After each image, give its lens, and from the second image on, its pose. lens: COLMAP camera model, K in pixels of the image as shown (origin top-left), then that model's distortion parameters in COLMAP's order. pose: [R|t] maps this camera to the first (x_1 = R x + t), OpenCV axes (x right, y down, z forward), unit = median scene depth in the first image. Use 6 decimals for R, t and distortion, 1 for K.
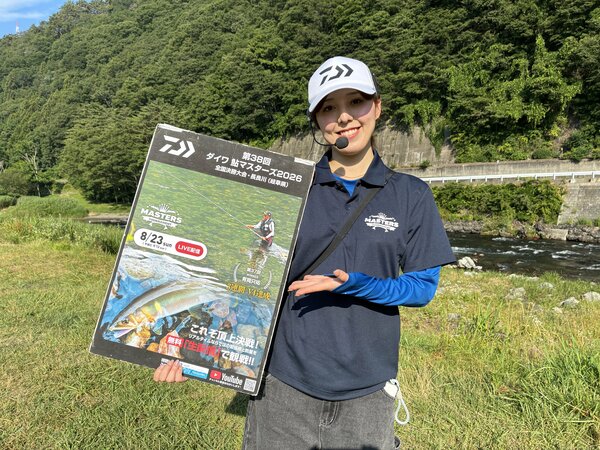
lens RADIAL K [[456.2, 0, 300.0], [0, 456.2, 225.0], [0, 0, 1]] dist [0.042826, -0.059829]
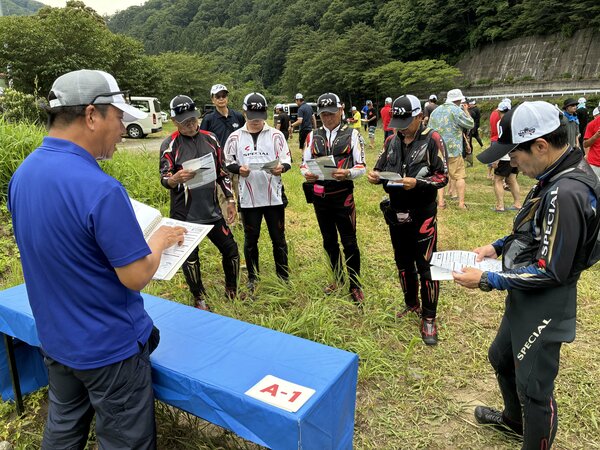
lens RADIAL K [[456.2, 0, 300.0], [0, 456.2, 225.0], [0, 0, 1]] dist [0.042826, -0.059829]
pose [[0.919245, 0.088162, -0.383686, 0.039561], [-0.016043, 0.982182, 0.187247, 0.012828], [0.393358, -0.165970, 0.904281, -0.195990]]
